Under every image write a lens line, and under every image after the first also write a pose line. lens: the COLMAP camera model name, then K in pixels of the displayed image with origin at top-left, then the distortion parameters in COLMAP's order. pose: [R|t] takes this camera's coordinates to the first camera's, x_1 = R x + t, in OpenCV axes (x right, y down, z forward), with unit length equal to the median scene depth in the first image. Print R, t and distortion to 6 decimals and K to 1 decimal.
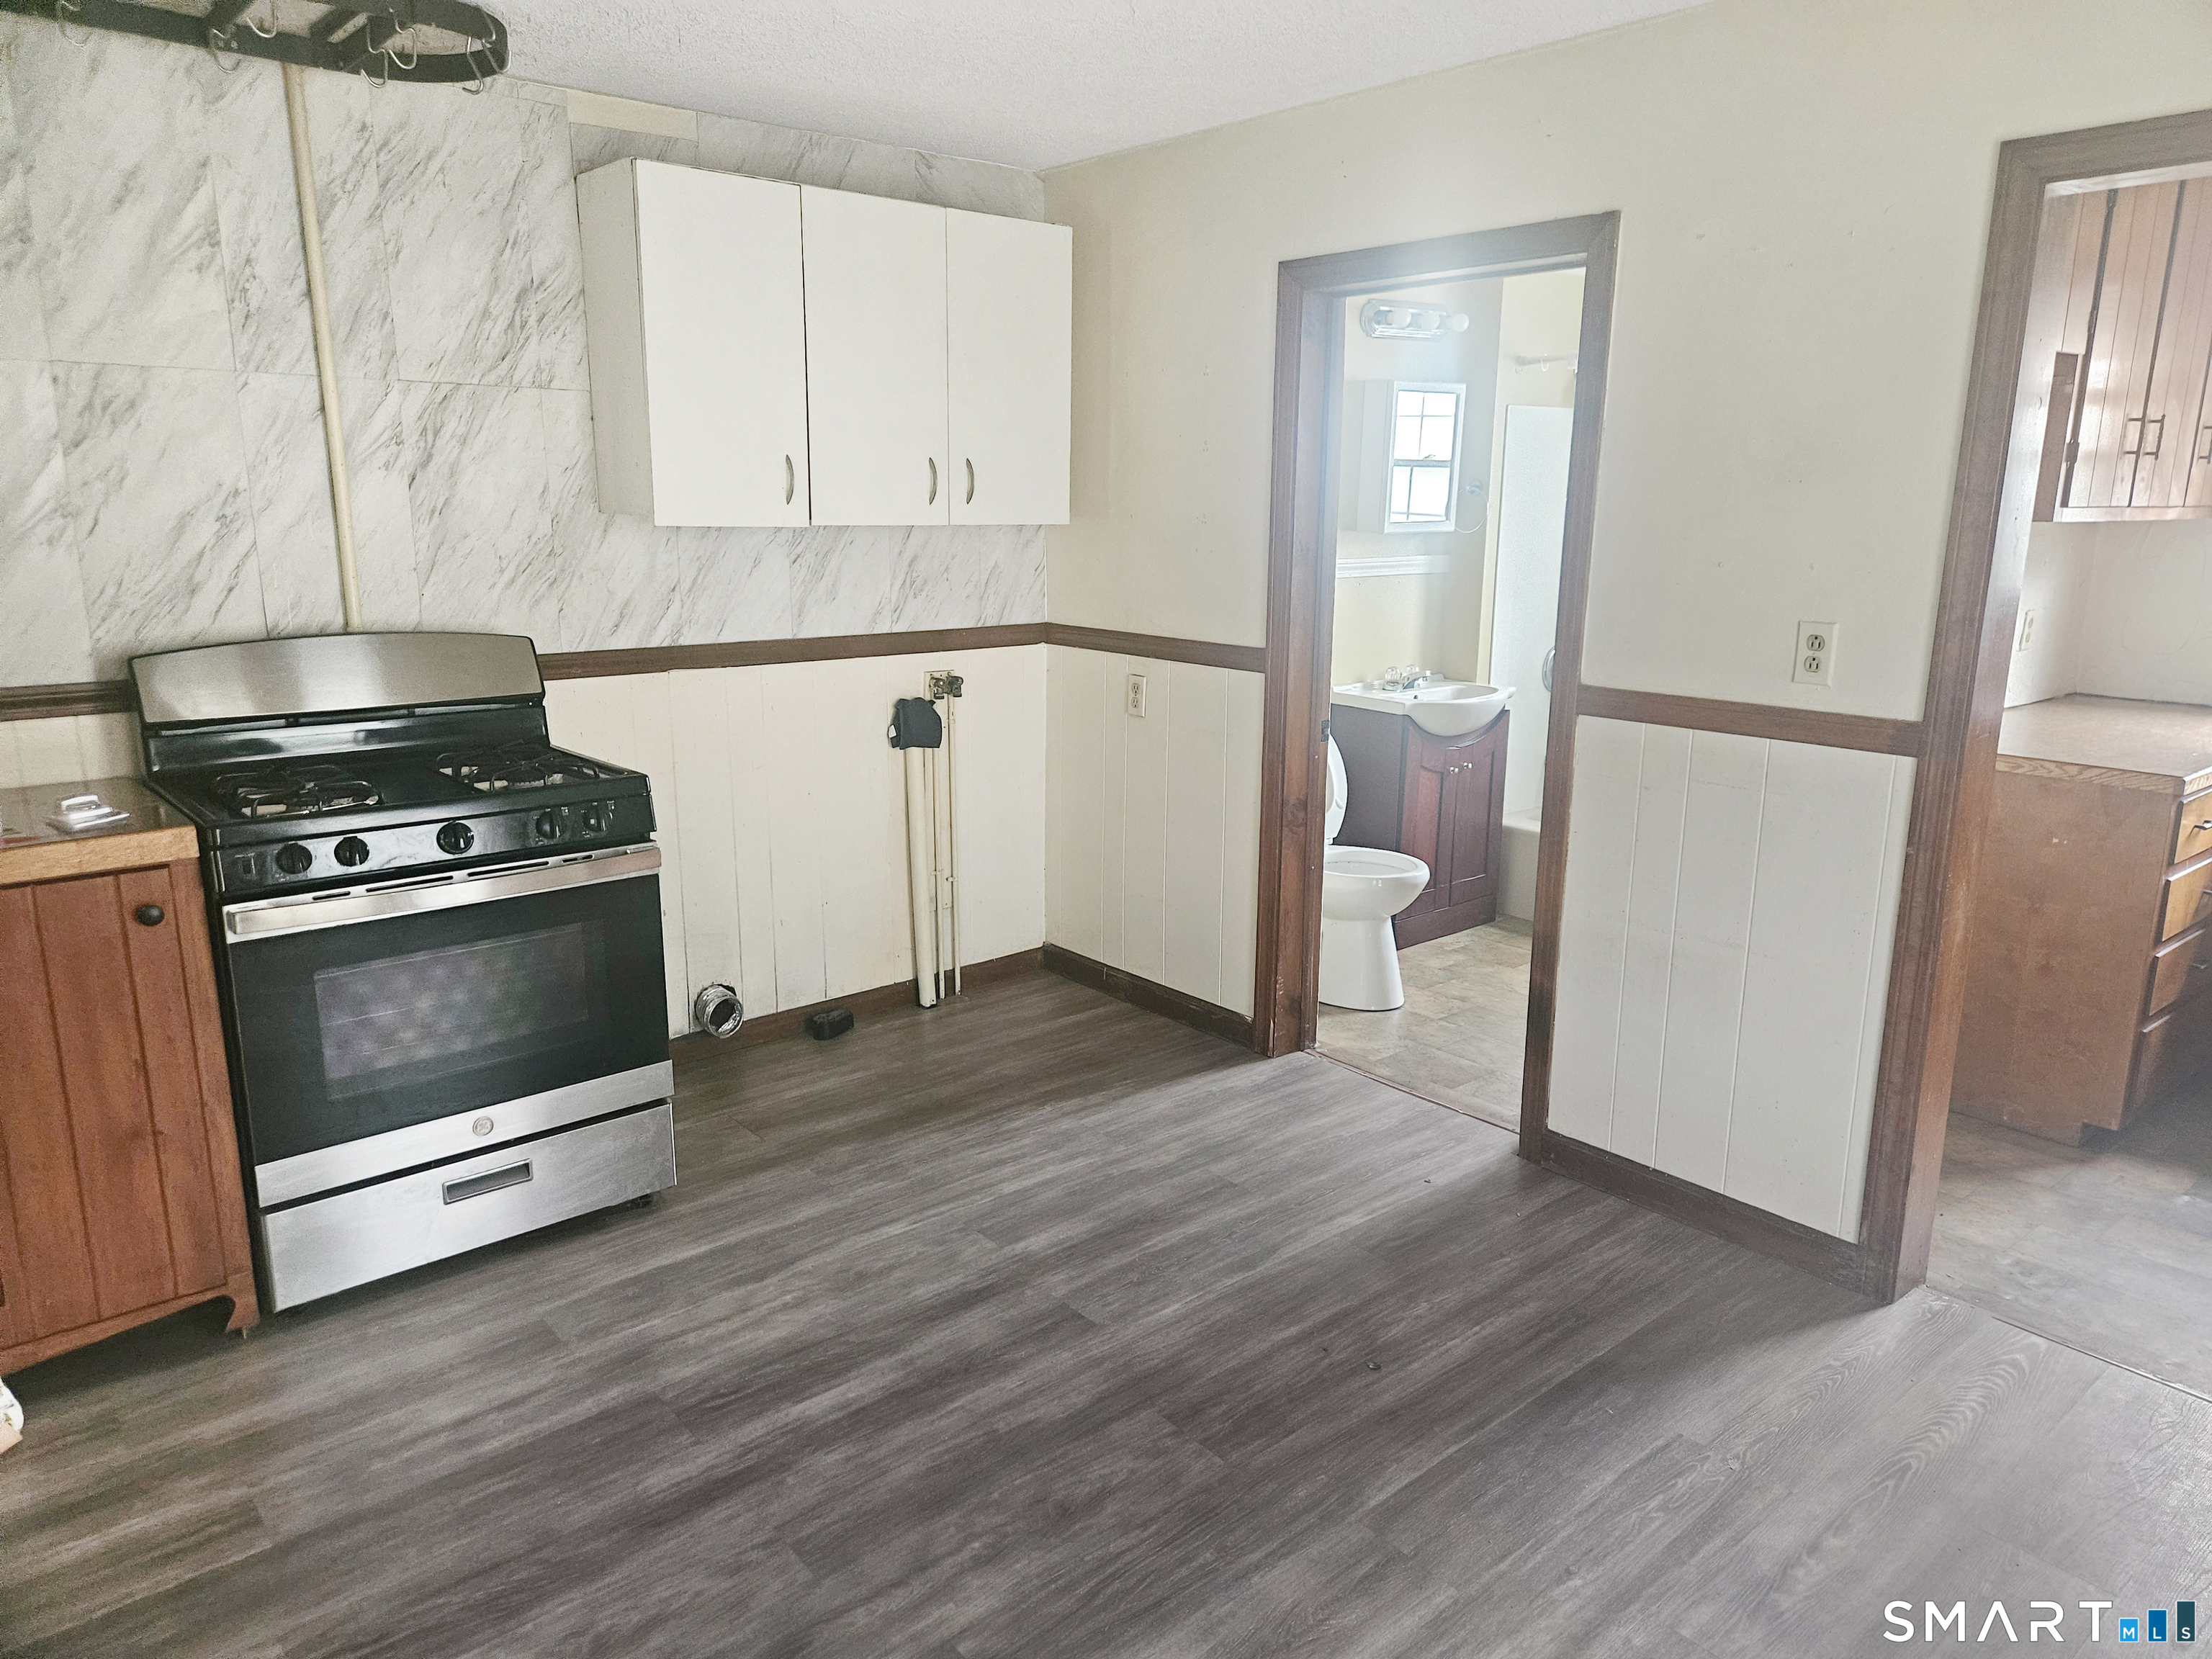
lens RADIAL K [[1540.6, 0, 1106.0], [0, 1540.6, 829.5], [0, 0, 1]] dist [0.036606, -0.032427]
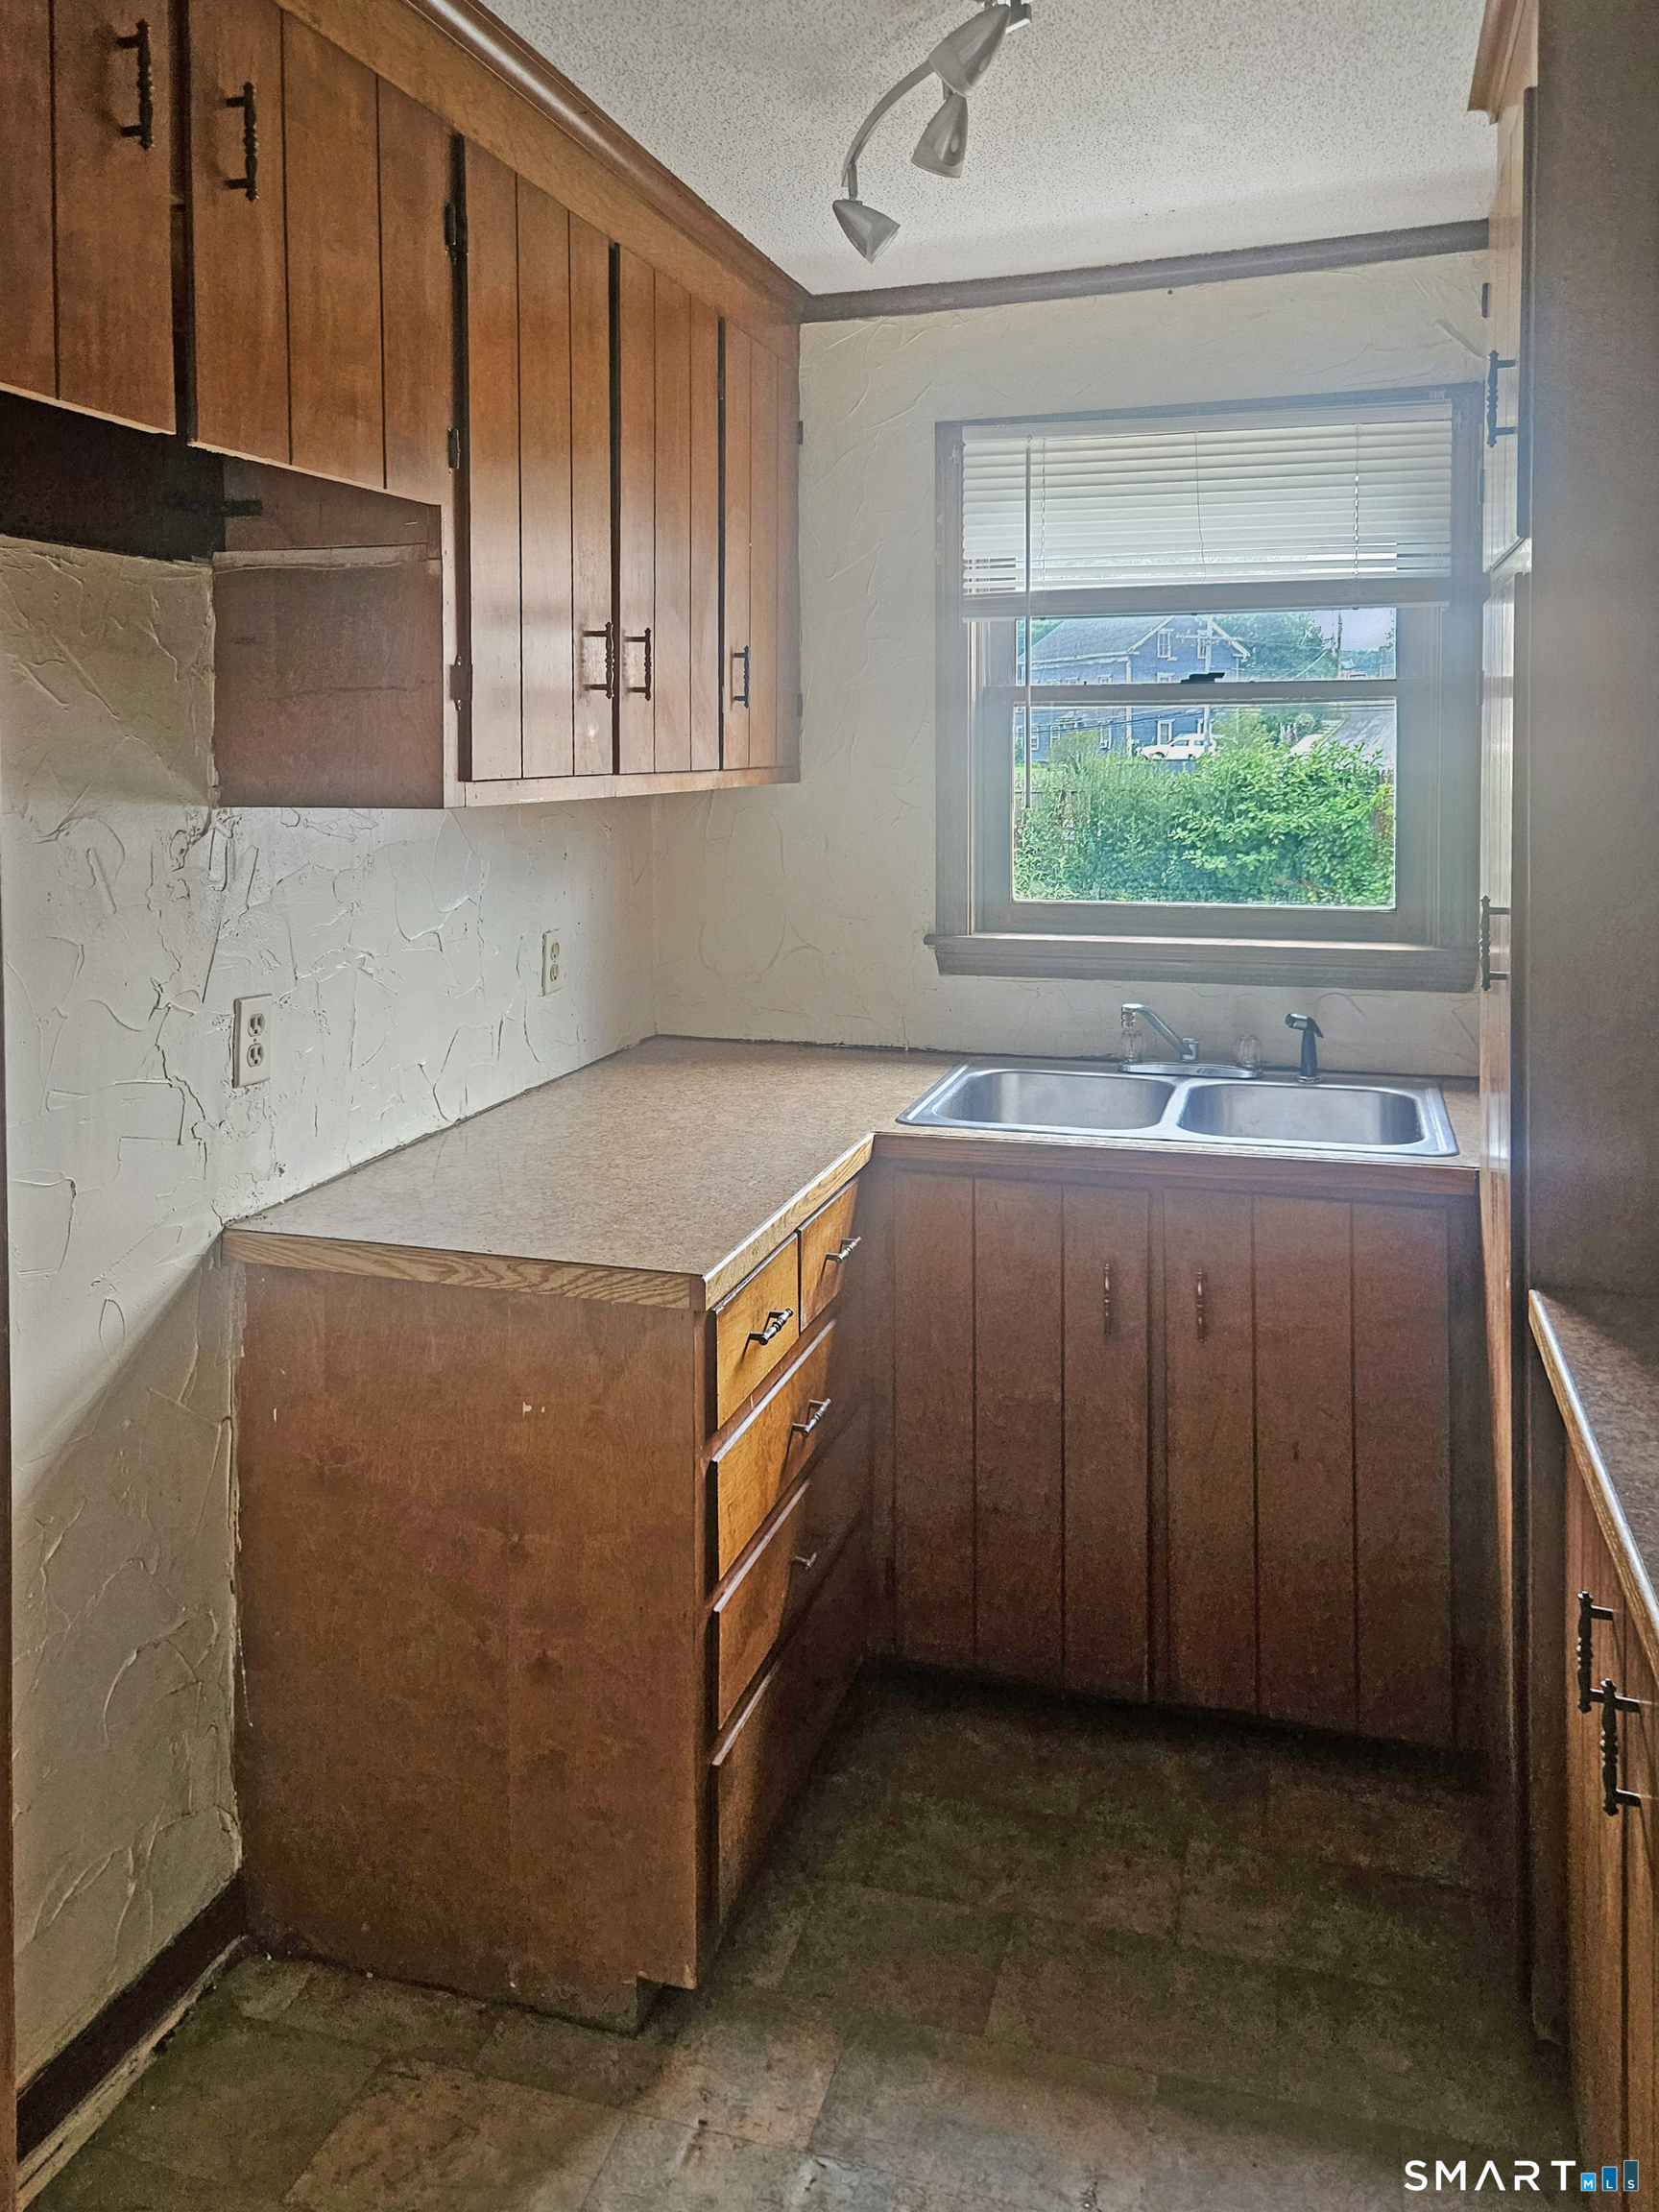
lens RADIAL K [[1540.6, 0, 829.5], [0, 1540.6, 1106.0], [0, 0, 1]] dist [0.036606, -0.032427]
pose [[0.822638, -0.147737, 0.549036, 0.428722], [0.150103, 0.987824, 0.040903, -0.100768], [-0.548394, 0.048764, 0.834797, 0.510844]]
